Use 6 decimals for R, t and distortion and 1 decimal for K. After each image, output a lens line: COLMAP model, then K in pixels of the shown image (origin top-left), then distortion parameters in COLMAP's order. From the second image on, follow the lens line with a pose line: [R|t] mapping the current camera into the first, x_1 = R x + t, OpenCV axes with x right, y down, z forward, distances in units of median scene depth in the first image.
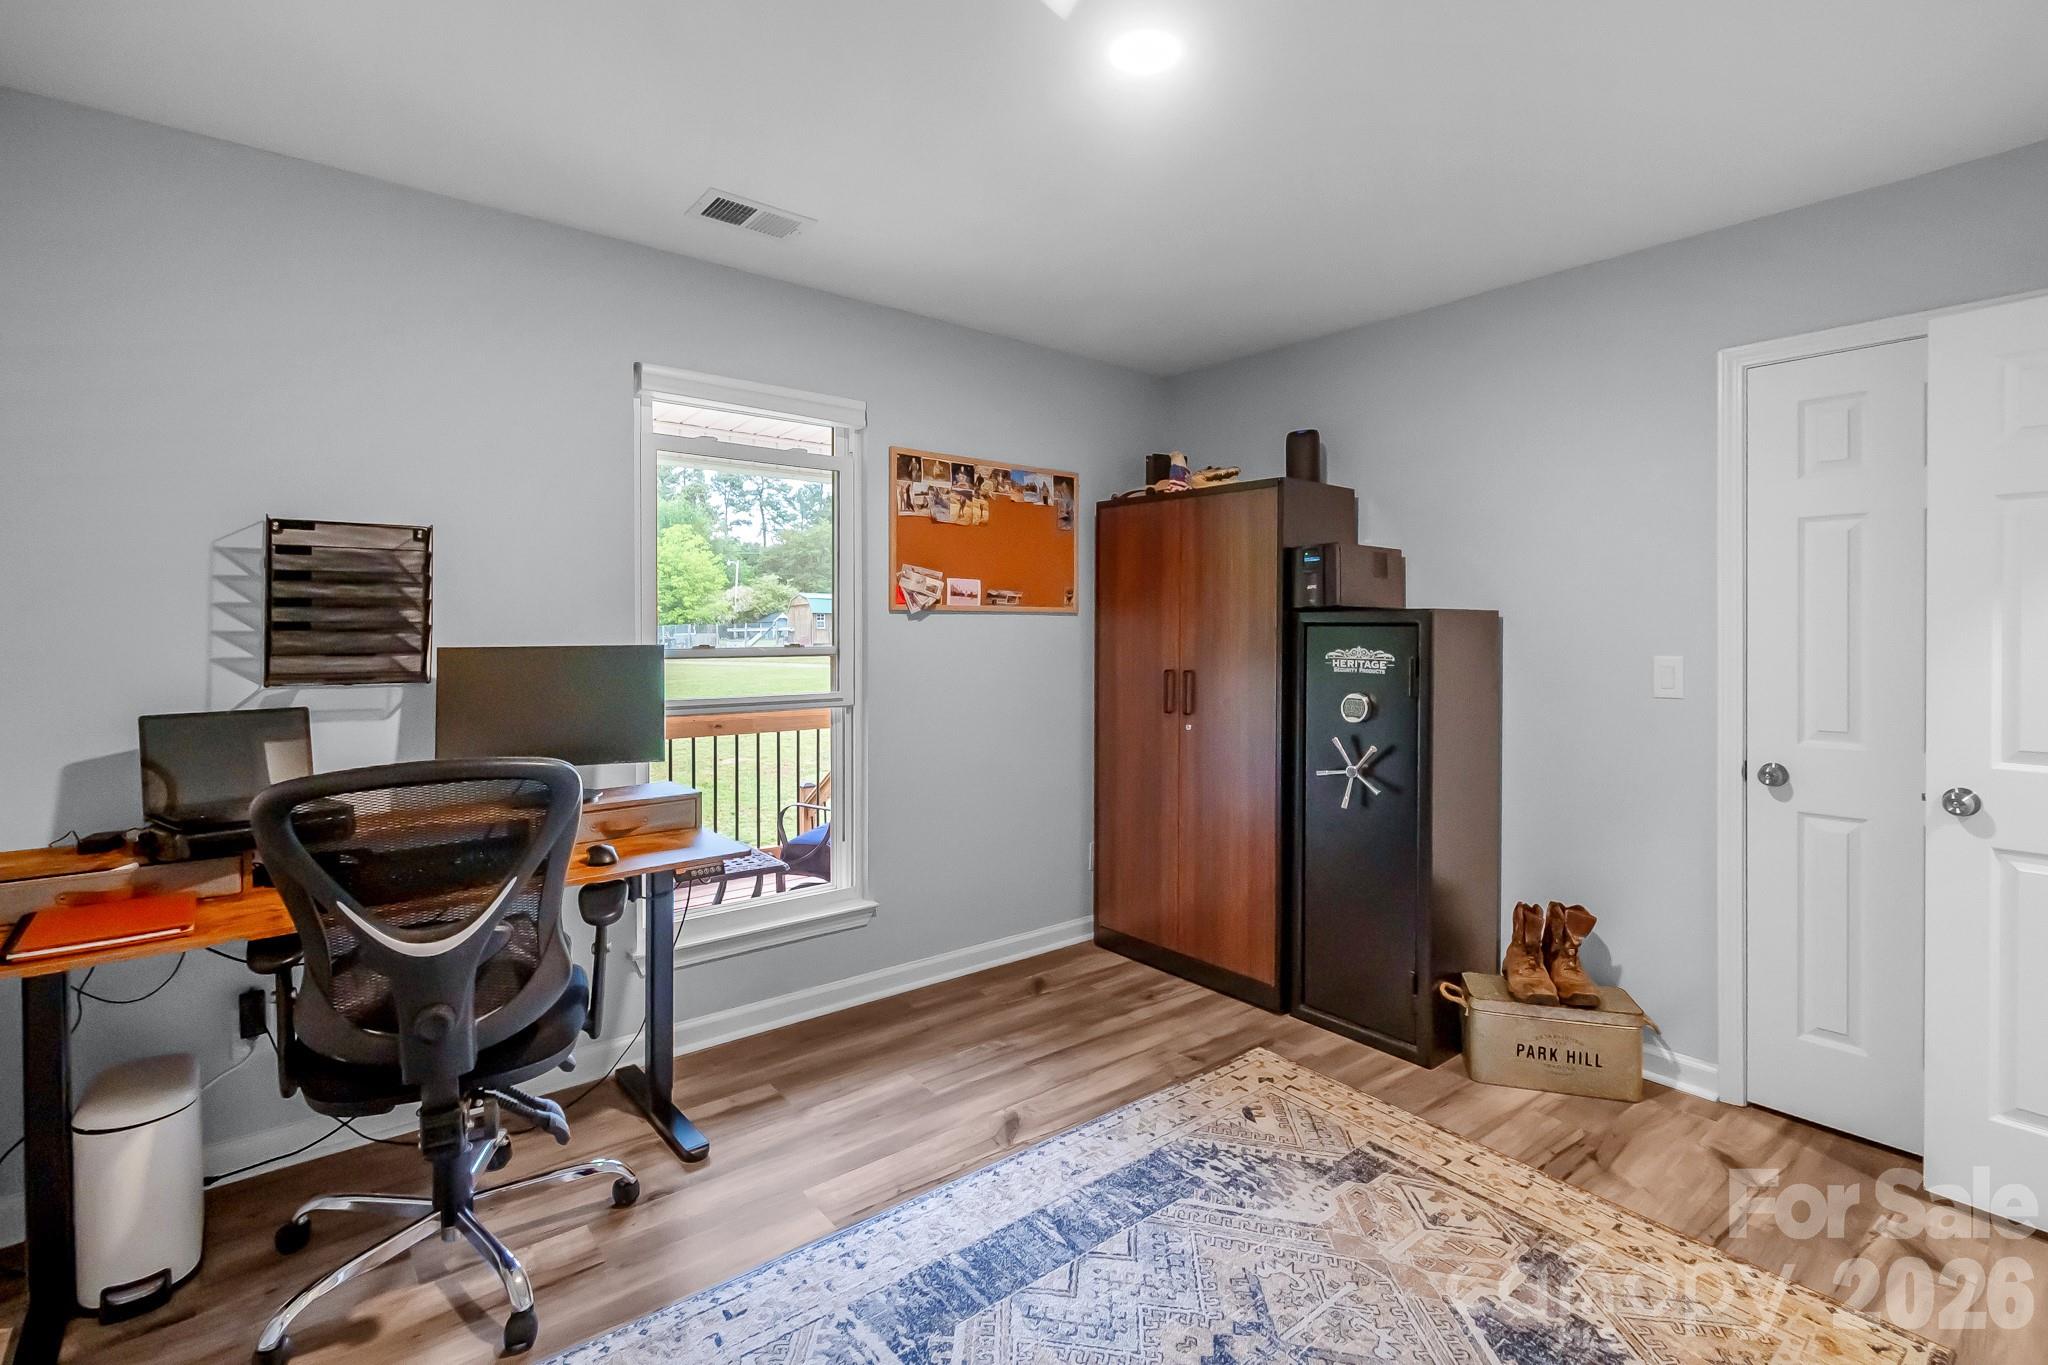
lens RADIAL K [[945.5, 0, 1032.4], [0, 945.5, 609.0], [0, 0, 1]] dist [0.001607, -0.000260]
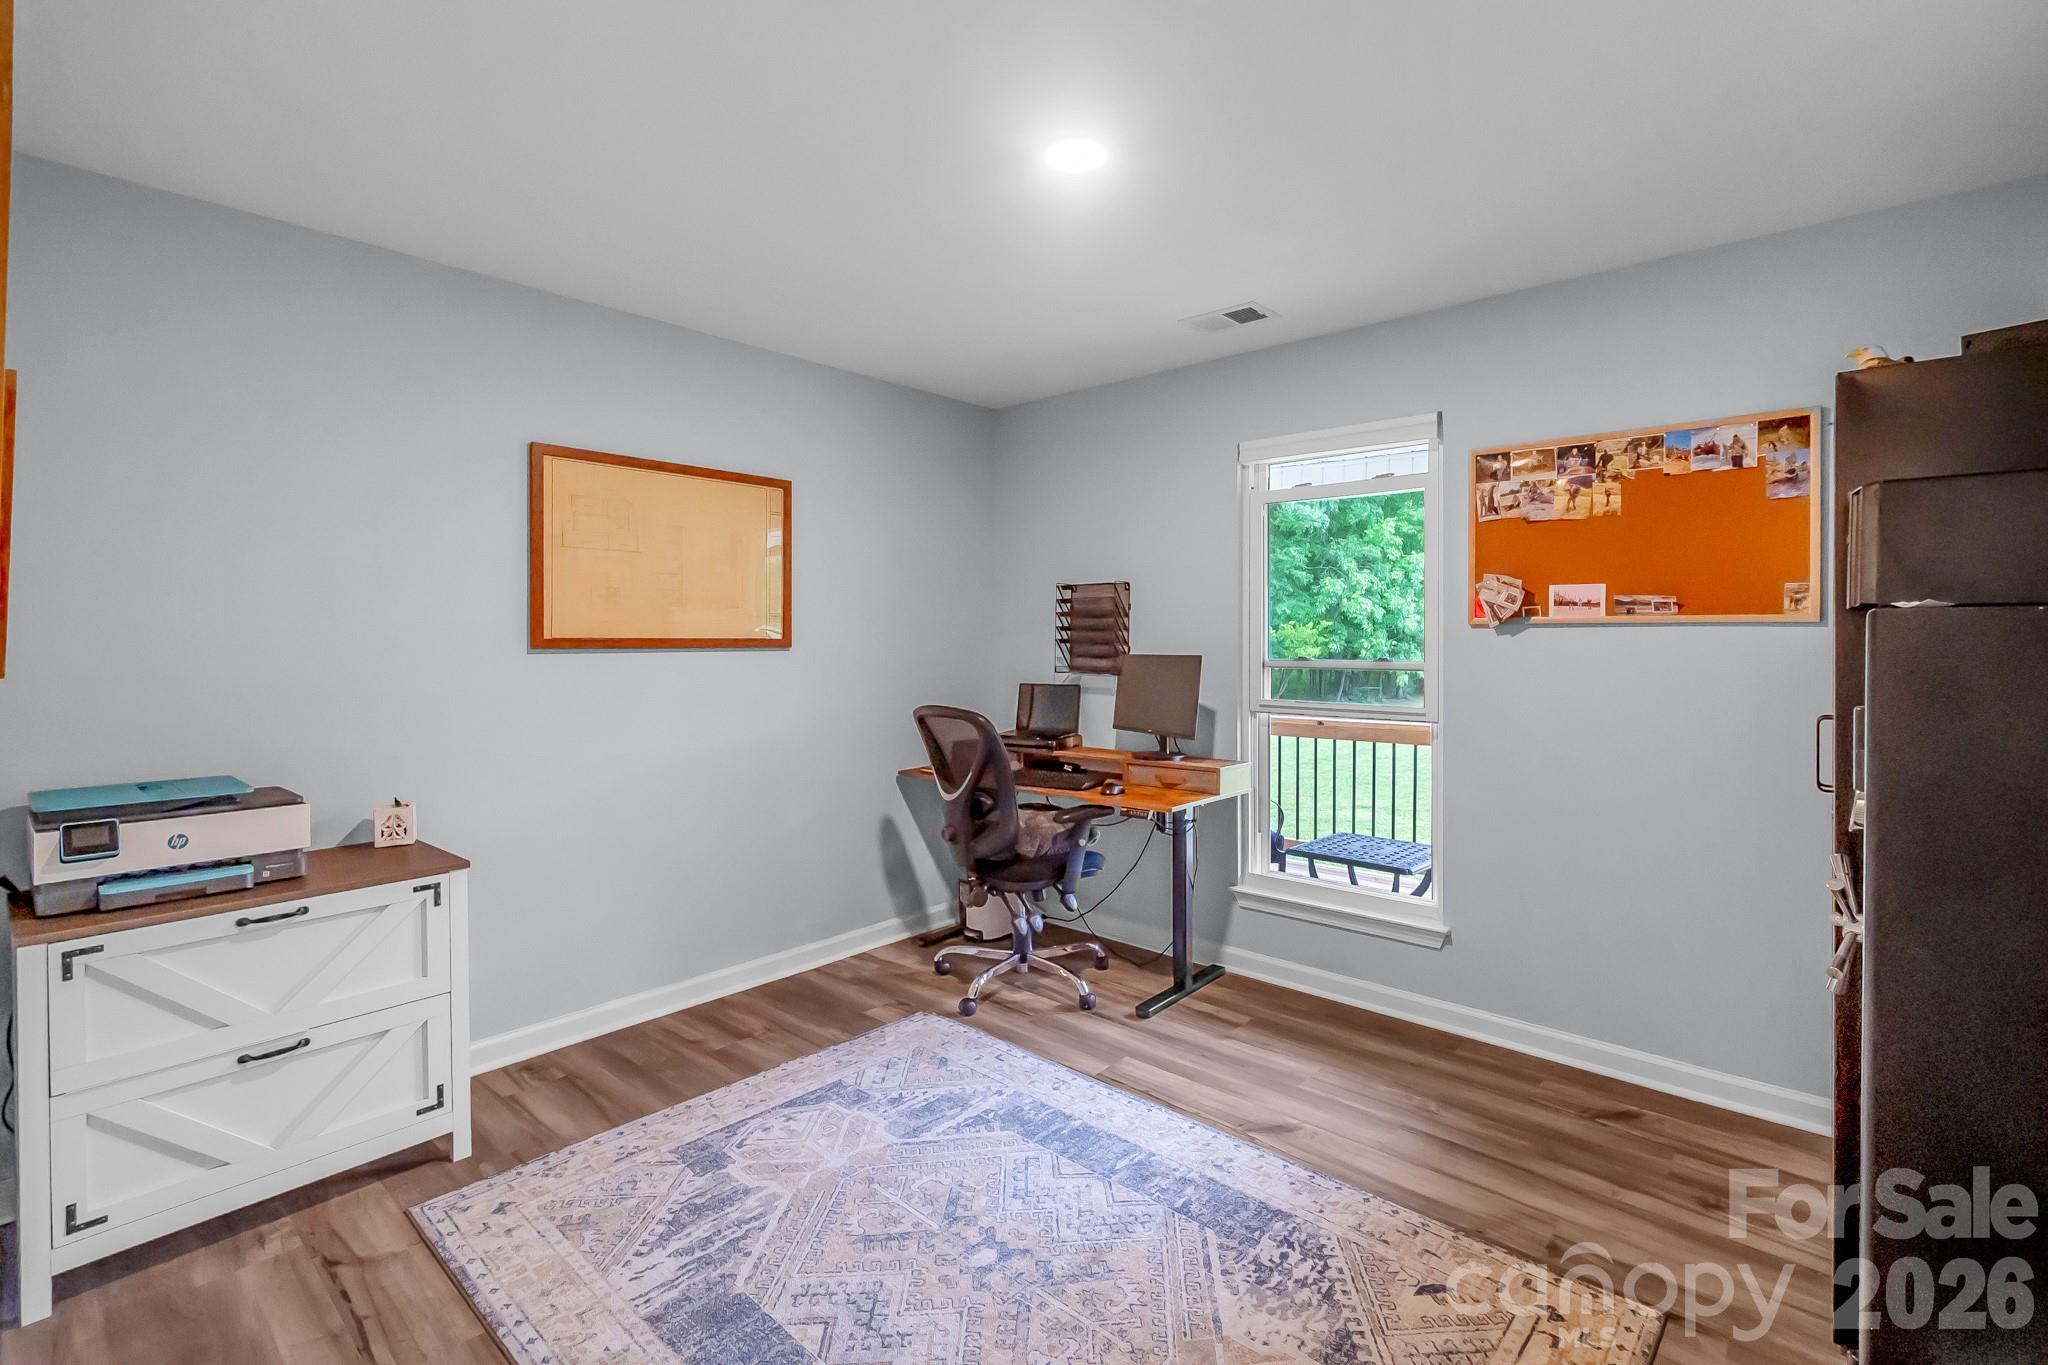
lens RADIAL K [[945.5, 0, 1032.4], [0, 945.5, 609.0], [0, 0, 1]] dist [0.001607, -0.000260]
pose [[0.140750, -0.031591, -0.989541, 0.826817], [0.018840, 0.999395, -0.029225, 0.005631], [0.989866, -0.014530, 0.141260, 0.508978]]
